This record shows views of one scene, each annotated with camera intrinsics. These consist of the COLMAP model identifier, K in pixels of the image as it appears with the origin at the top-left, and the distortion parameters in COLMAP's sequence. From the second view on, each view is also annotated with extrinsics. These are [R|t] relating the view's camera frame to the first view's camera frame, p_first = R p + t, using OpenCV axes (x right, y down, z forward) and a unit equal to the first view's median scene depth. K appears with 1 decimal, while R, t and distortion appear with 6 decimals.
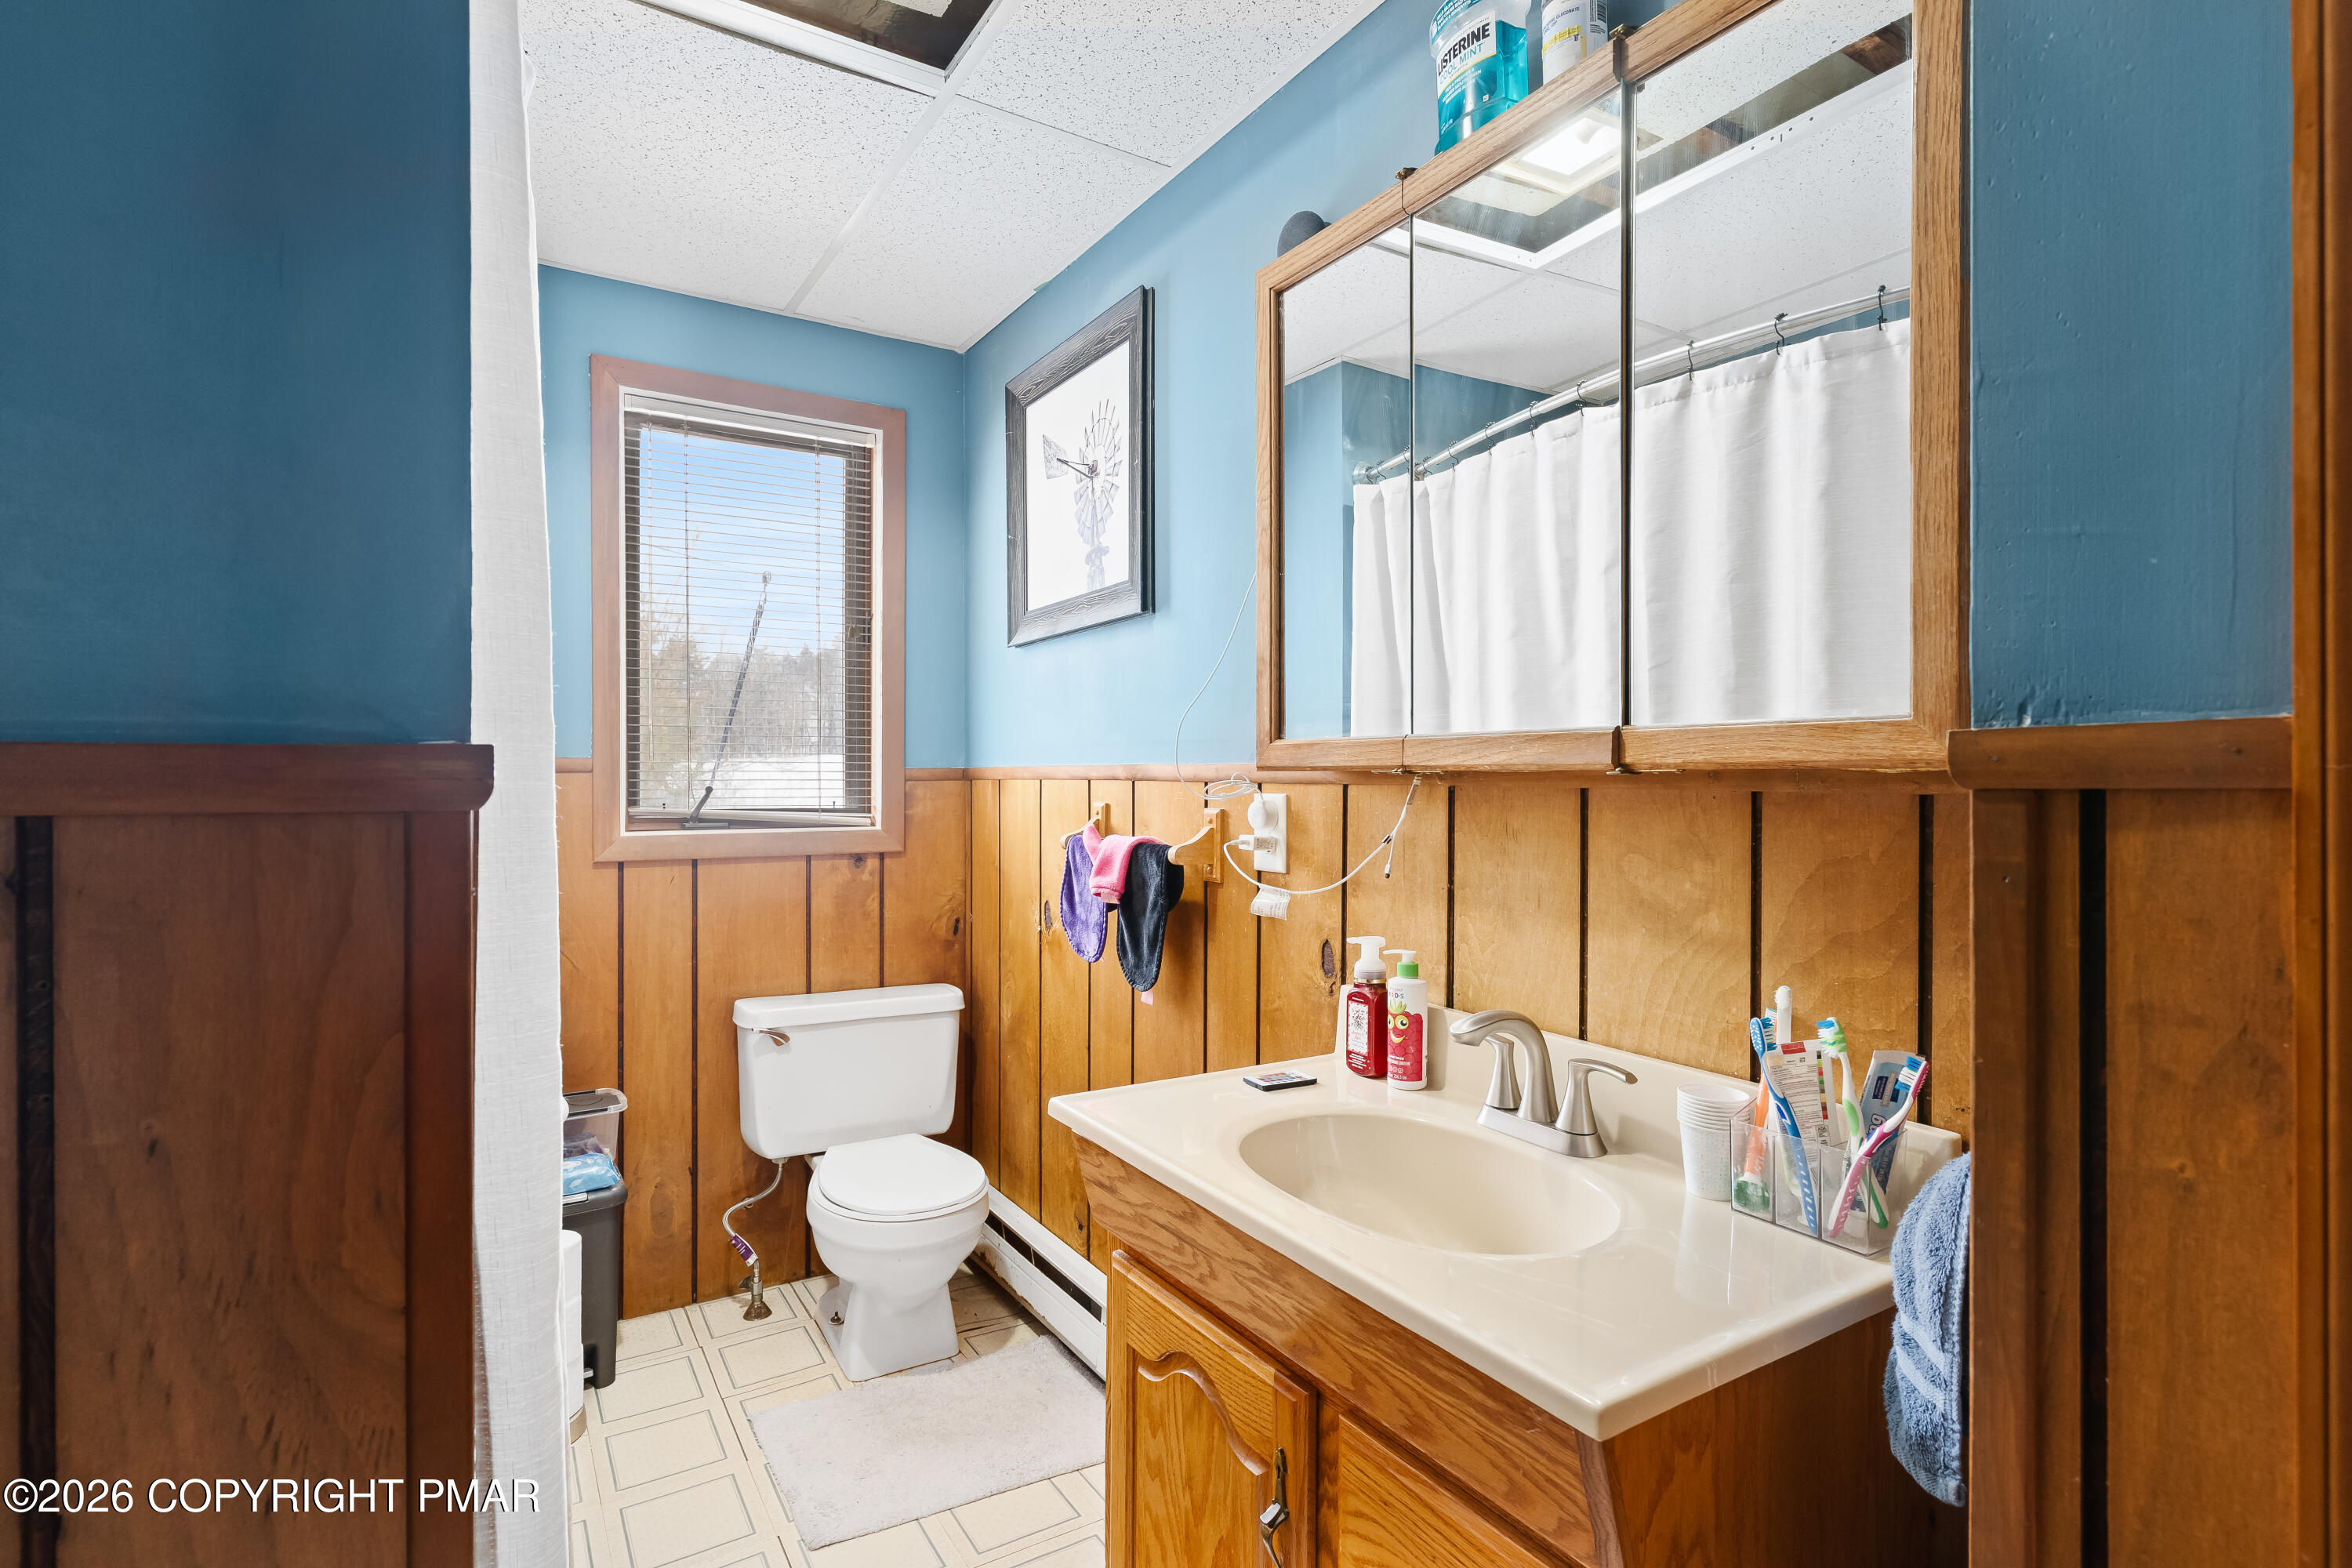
lens RADIAL K [[1142.3, 0, 1166.3], [0, 1142.3, 785.3], [0, 0, 1]] dist [-0.004472, 0.002277]
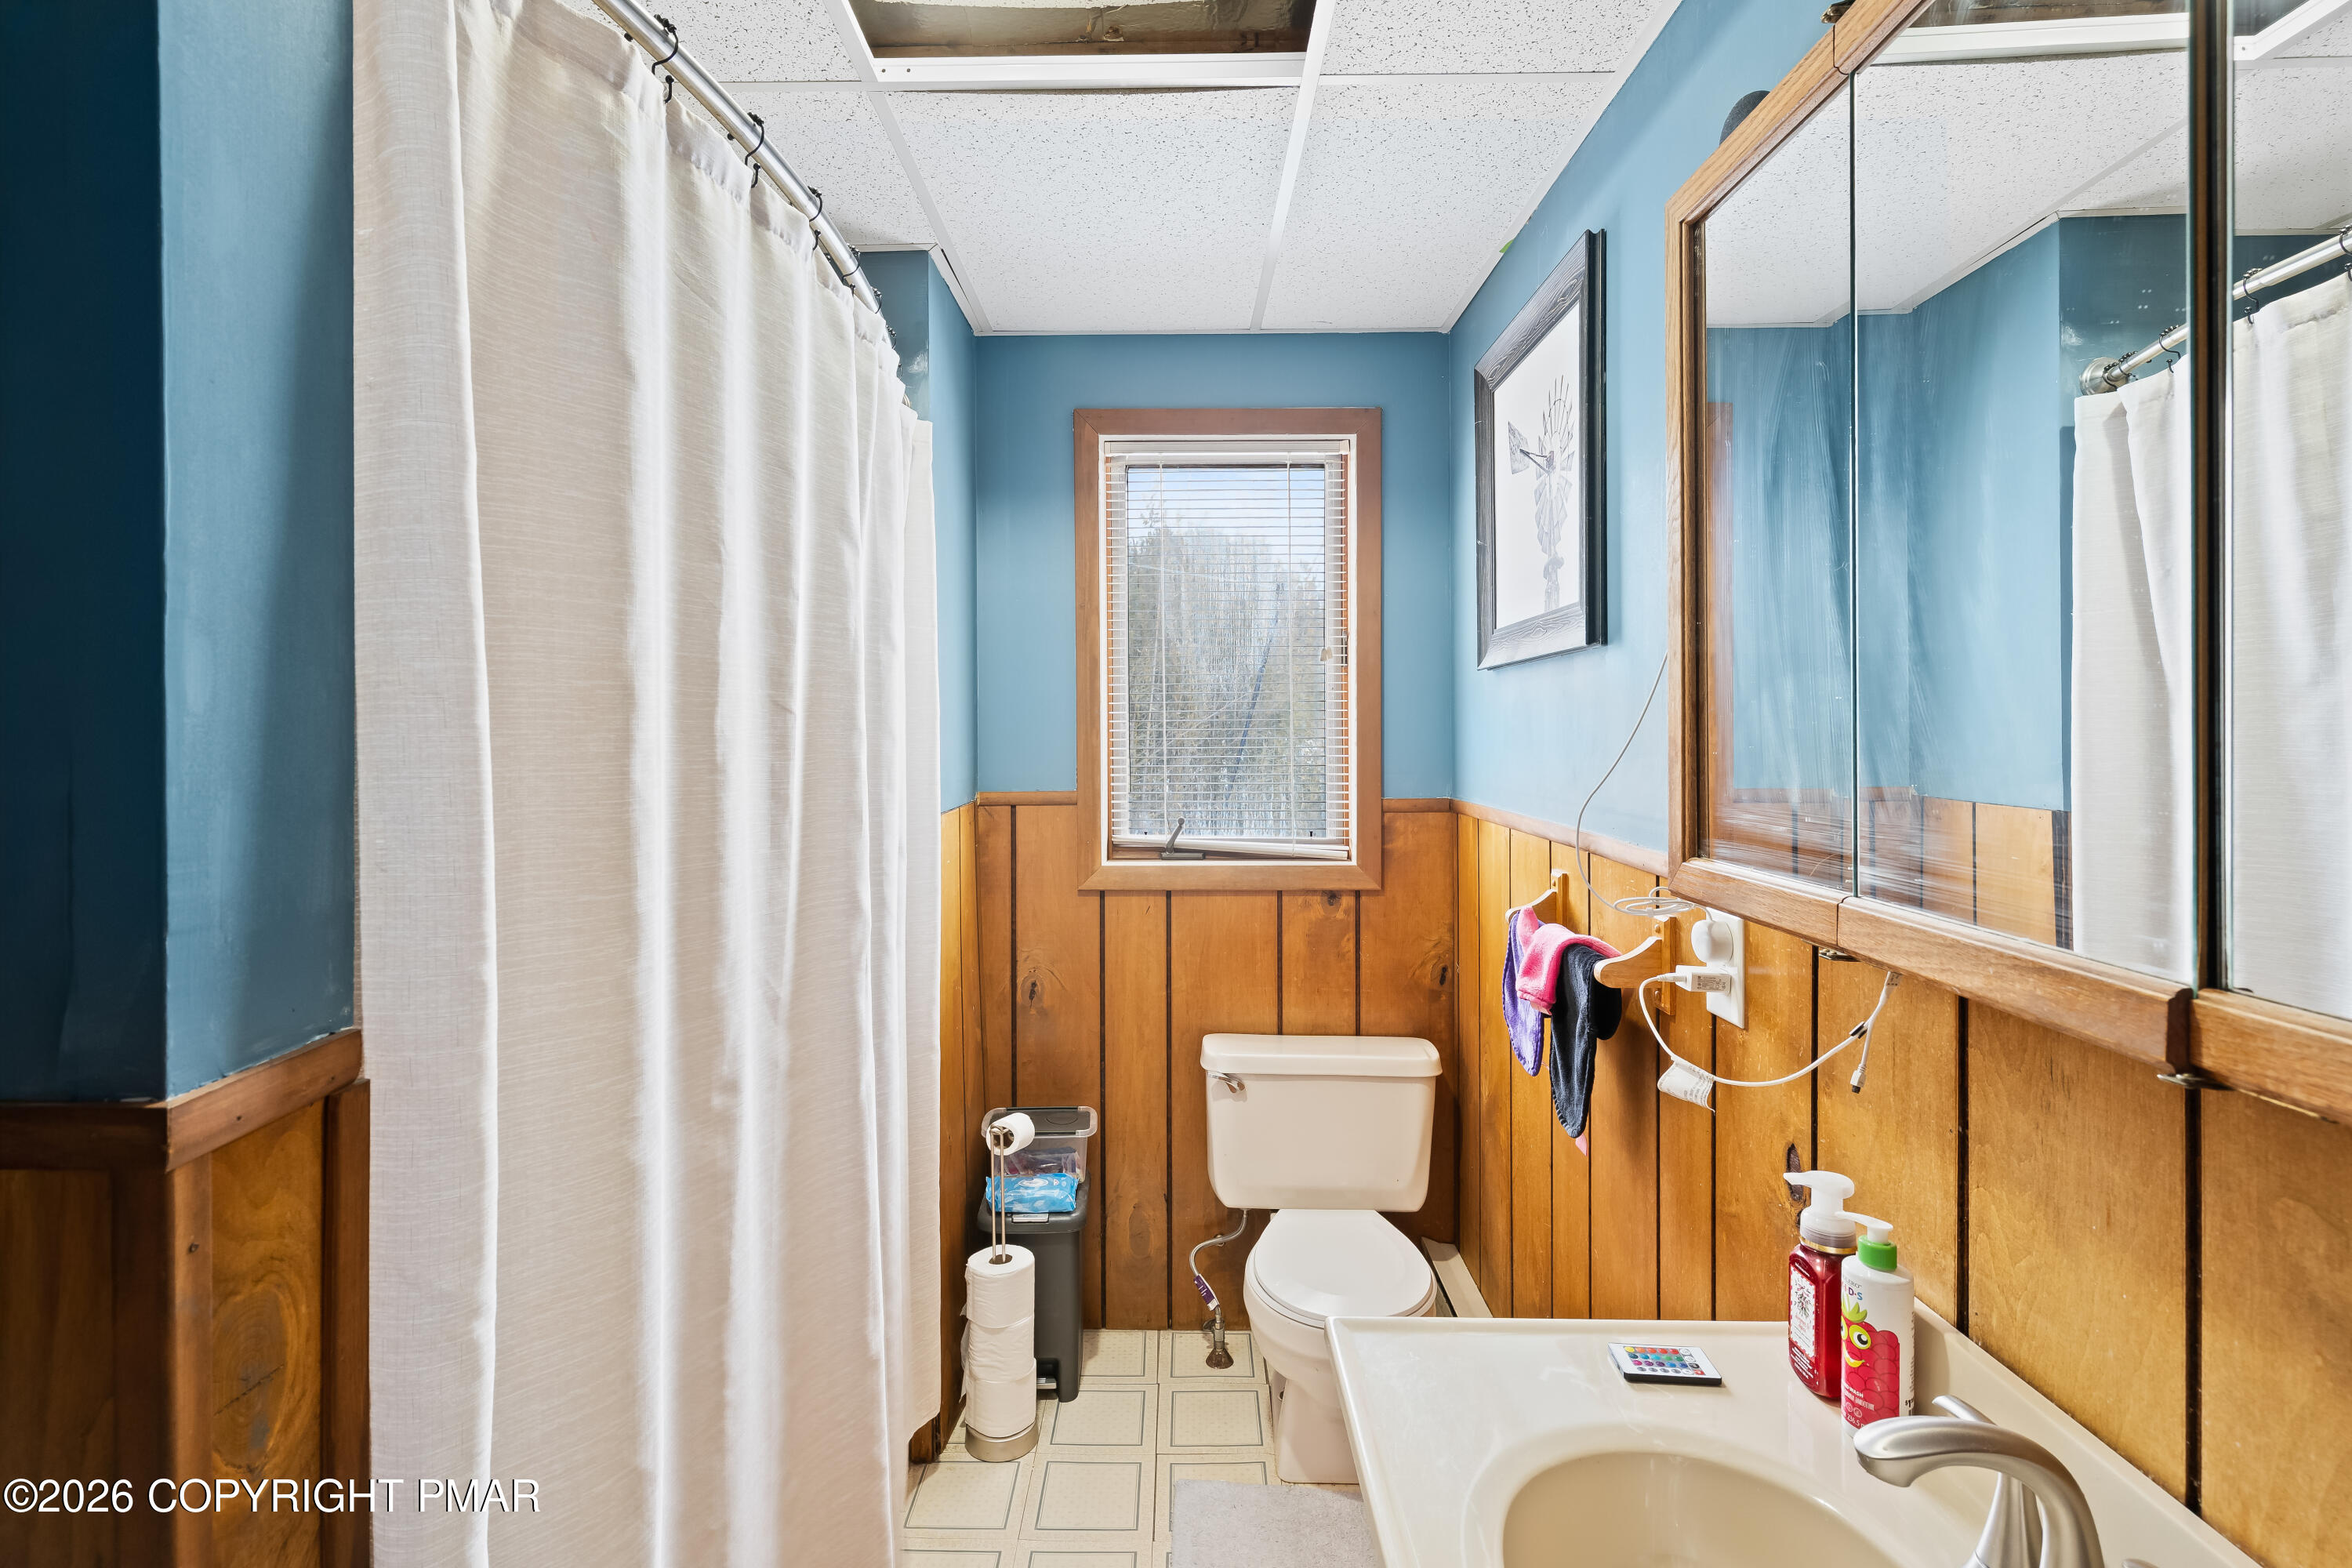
lens RADIAL K [[1142.3, 0, 1156.1], [0, 1142.3, 728.6], [0, 0, 1]] dist [-0.004472, 0.002277]
pose [[0.839570, -0.002792, -0.543244, 0.141802], [0.000563, 0.999991, -0.004270, -0.082190], [0.543251, 0.003279, 0.839564, 0.160356]]
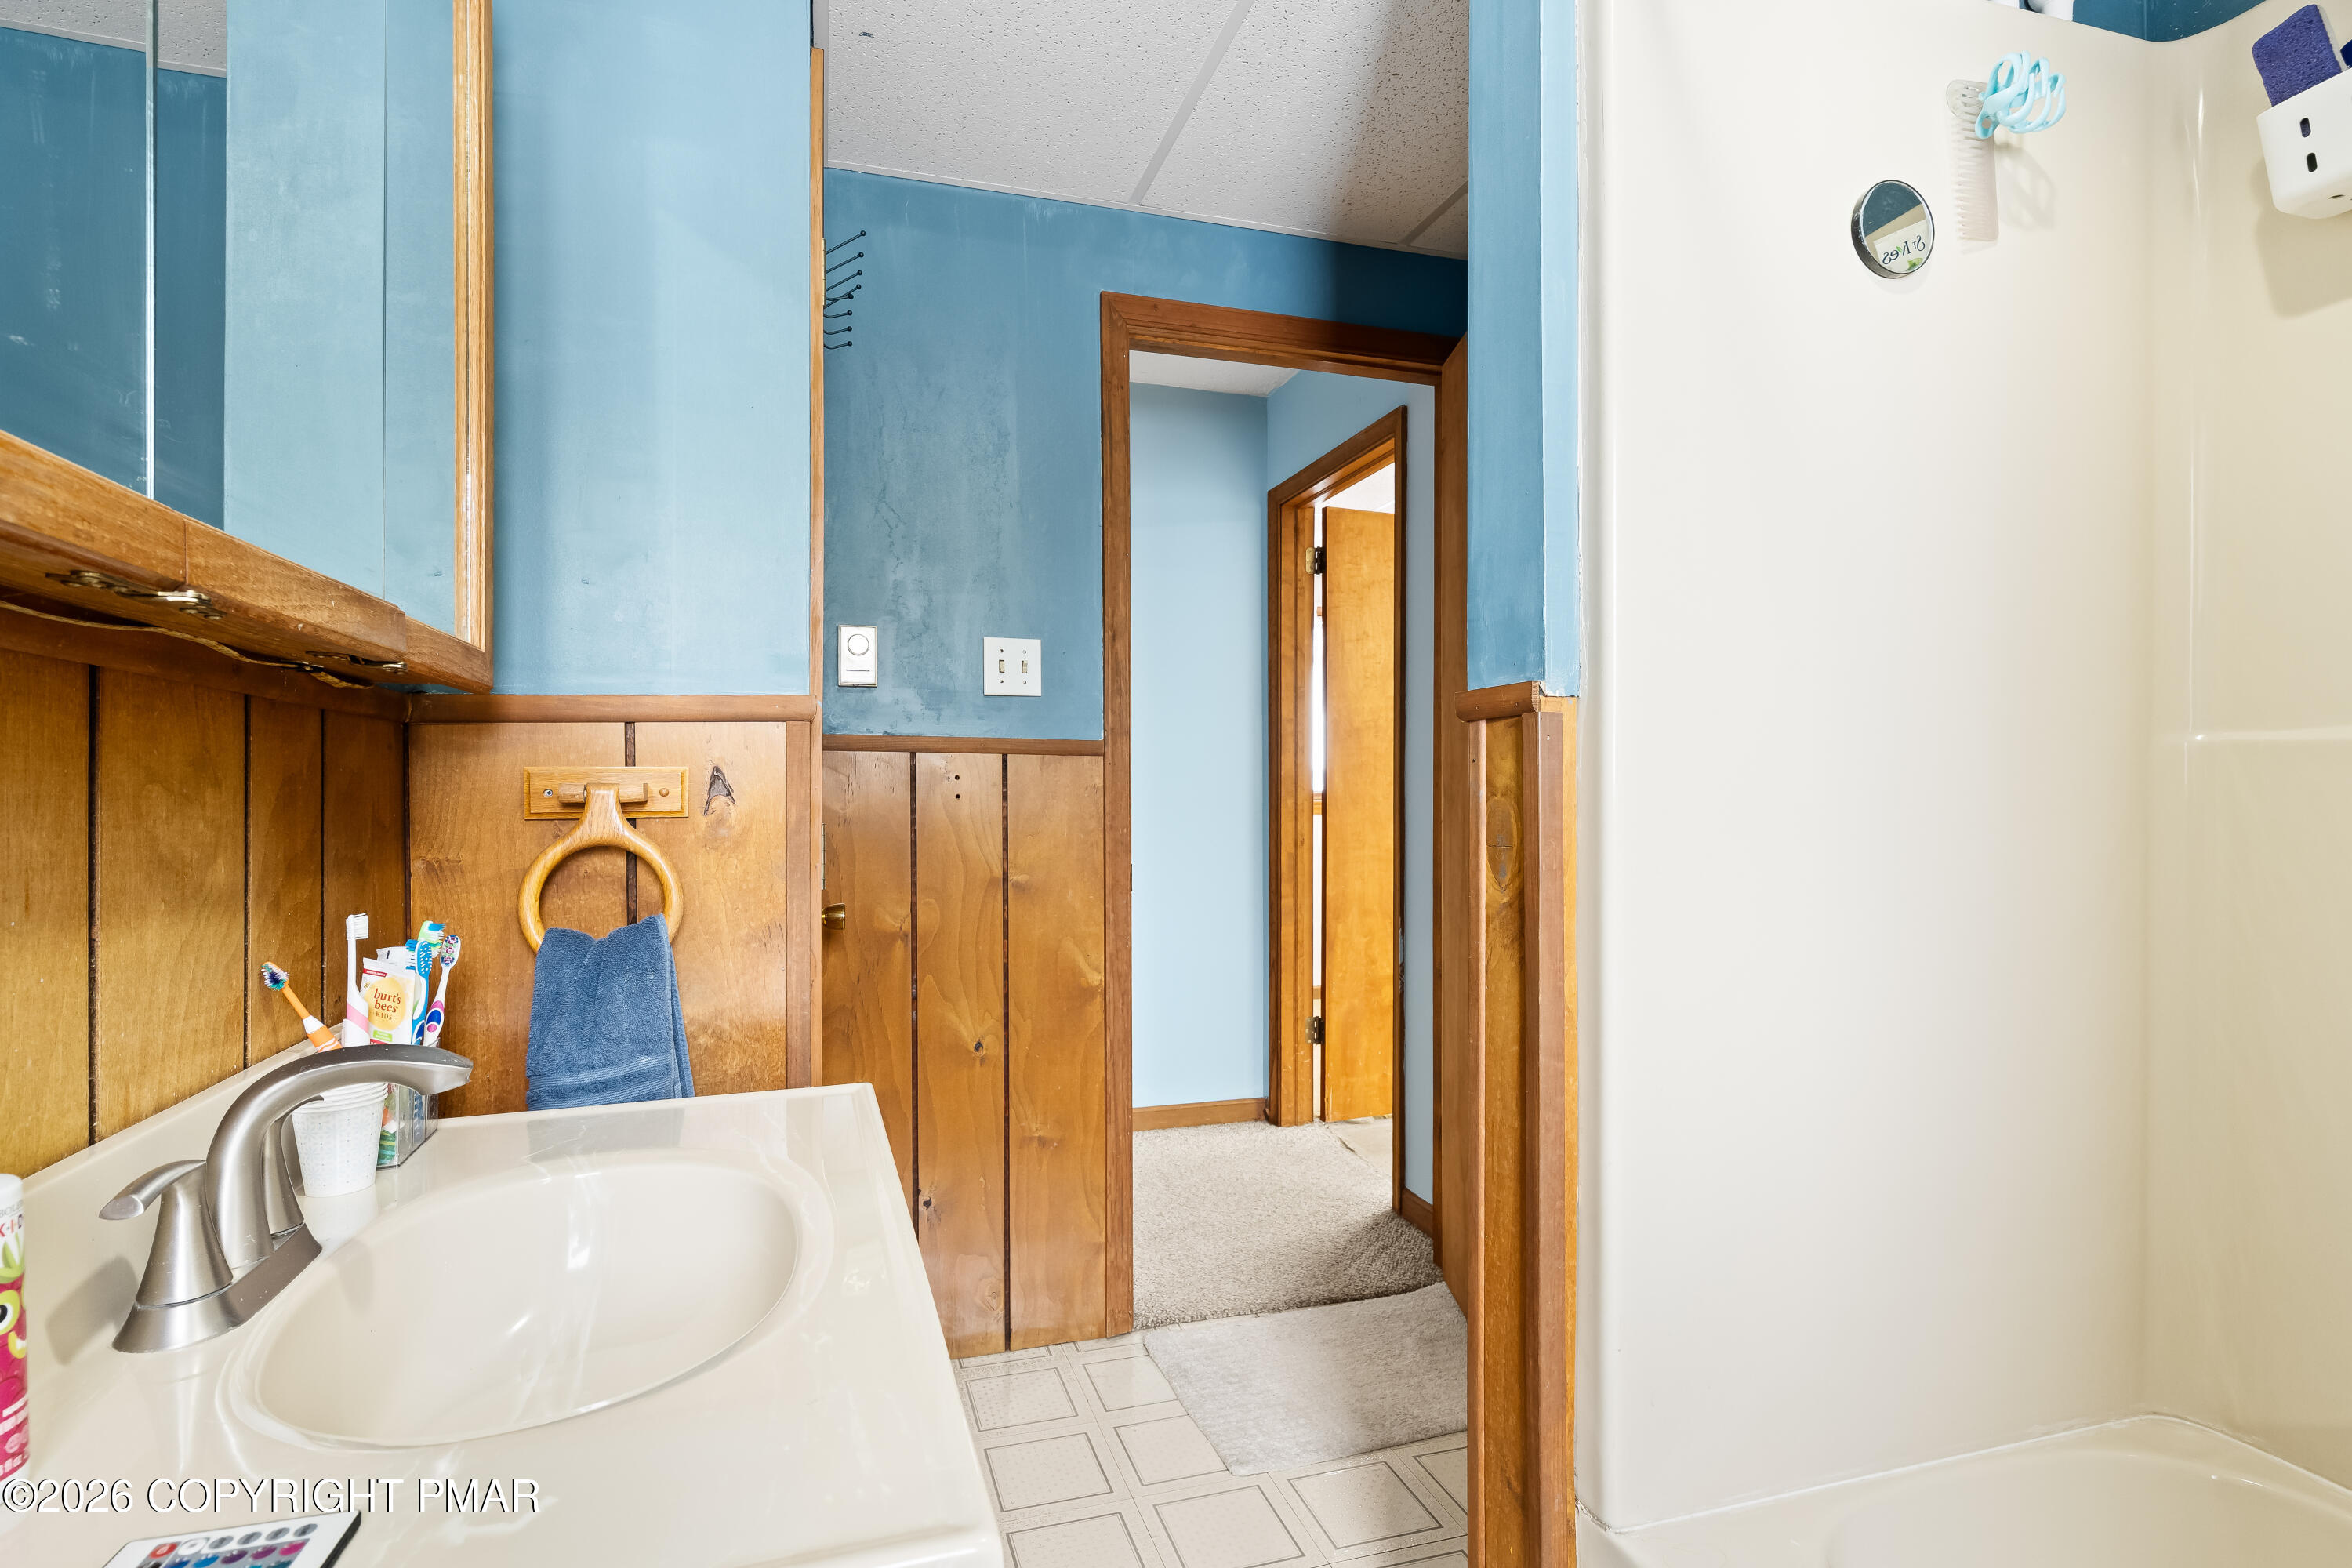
lens RADIAL K [[1142.3, 0, 1173.7], [0, 1142.3, 783.9], [0, 0, 1]] dist [-0.004472, 0.002277]
pose [[-0.971381, -0.000094, 0.237528, -0.139519], [0.000022, 1.000000, 0.000486, 0.032867], [-0.237528, 0.000477, -0.971381, 0.797731]]
